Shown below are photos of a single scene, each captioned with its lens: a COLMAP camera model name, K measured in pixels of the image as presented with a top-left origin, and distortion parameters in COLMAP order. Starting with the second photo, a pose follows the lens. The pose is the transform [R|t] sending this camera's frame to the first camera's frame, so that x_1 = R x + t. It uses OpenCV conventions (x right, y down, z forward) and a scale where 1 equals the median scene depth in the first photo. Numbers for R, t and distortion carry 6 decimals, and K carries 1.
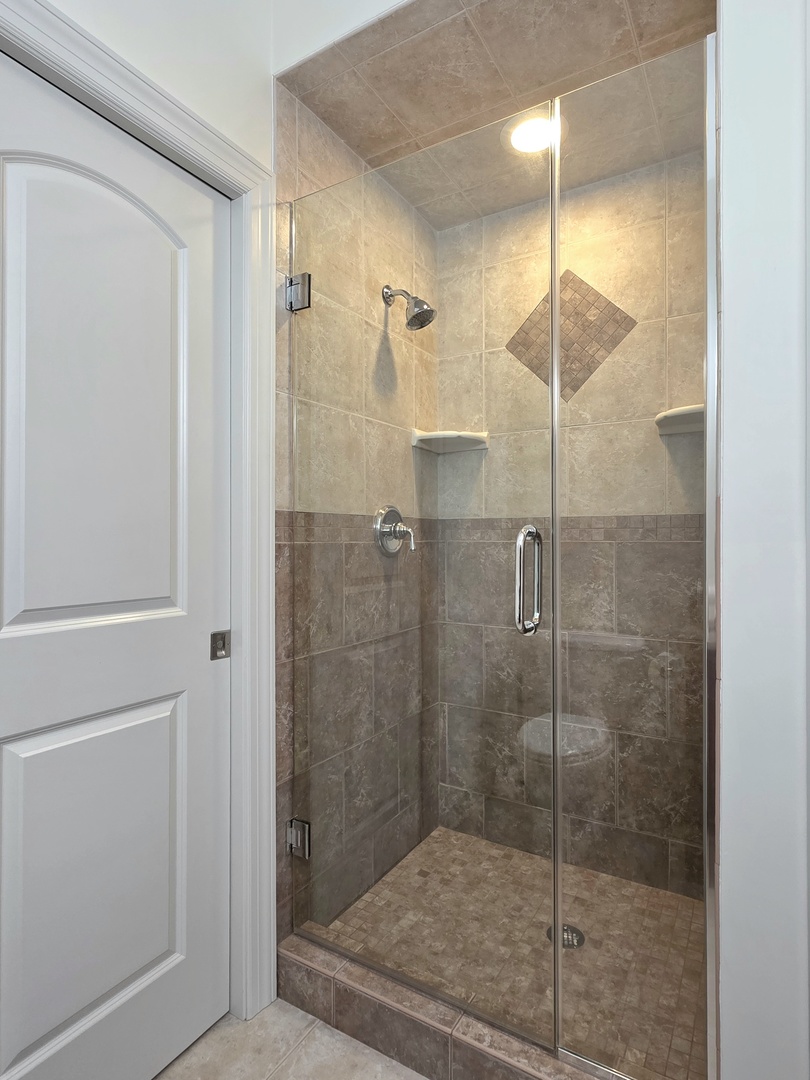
lens RADIAL K [[600.1, 0, 404.0], [0, 600.1, 535.5], [0, 0, 1]] dist [0.003582, 0.003051]
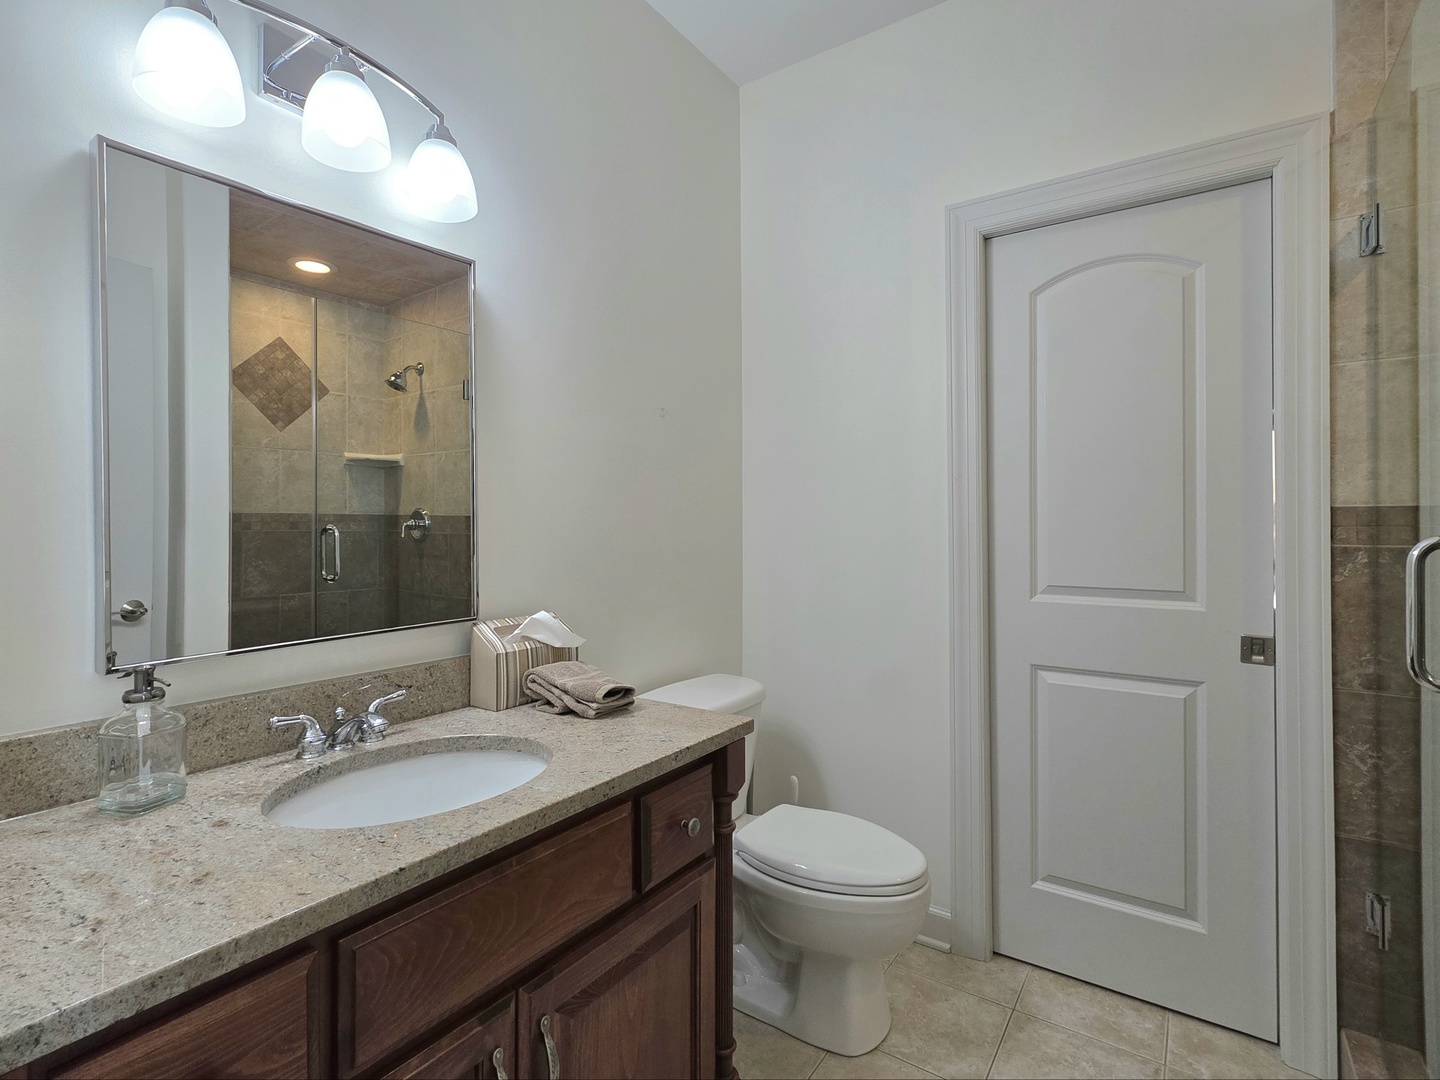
lens RADIAL K [[734.6, 0, 719.0], [0, 734.6, 530.0], [0, 0, 1]] dist [0.005632, -0.001334]
pose [[-0.069496, 0.008056, -0.997550, 0.928306], [0.003737, 0.999962, 0.007816, -0.022084], [0.997575, -0.003185, -0.069524, 0.222932]]
